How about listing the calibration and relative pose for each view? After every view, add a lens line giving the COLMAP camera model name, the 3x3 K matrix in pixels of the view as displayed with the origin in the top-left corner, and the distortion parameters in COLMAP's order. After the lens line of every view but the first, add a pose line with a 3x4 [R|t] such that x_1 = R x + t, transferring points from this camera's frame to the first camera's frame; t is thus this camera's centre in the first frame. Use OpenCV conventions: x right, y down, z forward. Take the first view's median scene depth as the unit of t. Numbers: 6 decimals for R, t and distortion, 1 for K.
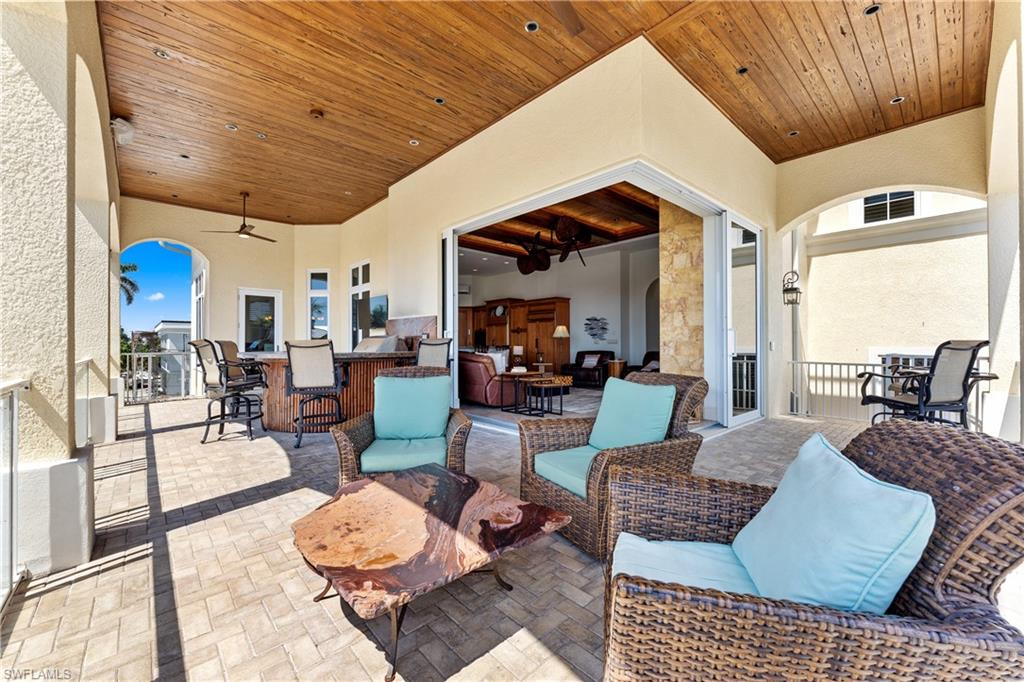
lens RADIAL K [[413.8, 0, 509.8], [0, 413.8, 344.6], [0, 0, 1]] dist [-0.000113, -0.000186]
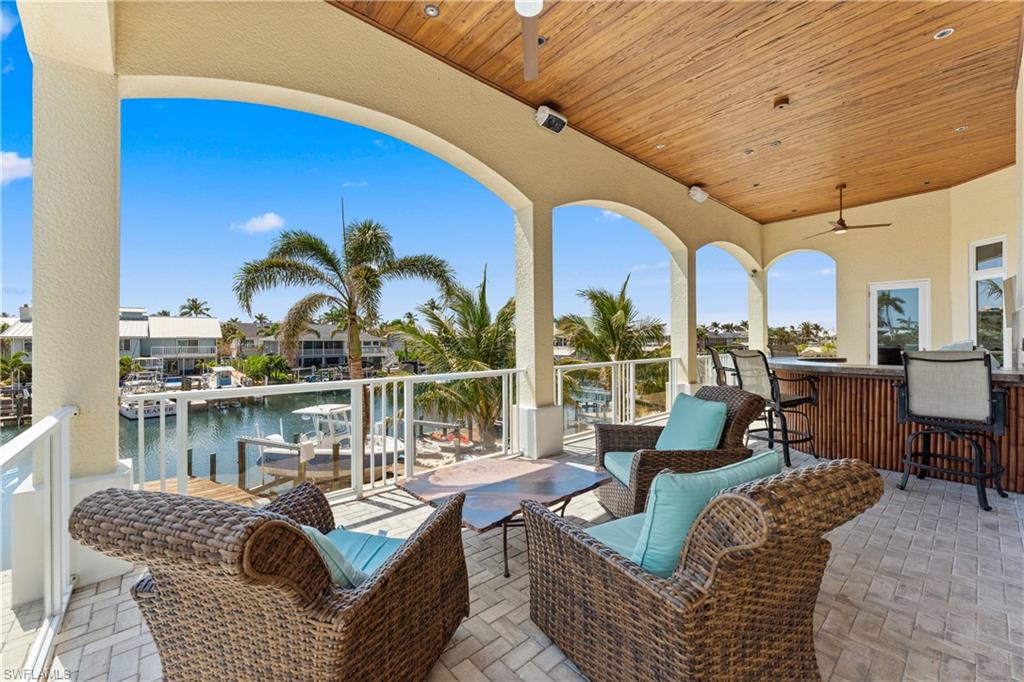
lens RADIAL K [[413.8, 0, 509.7], [0, 413.8, 339.8], [0, 0, 1]] dist [-0.000113, -0.000186]
pose [[-0.018285, 0.000996, -0.999832, 0.312611], [0.004981, 0.999987, 0.000905, -0.023484], [0.999820, -0.004963, -0.018289, 0.274220]]
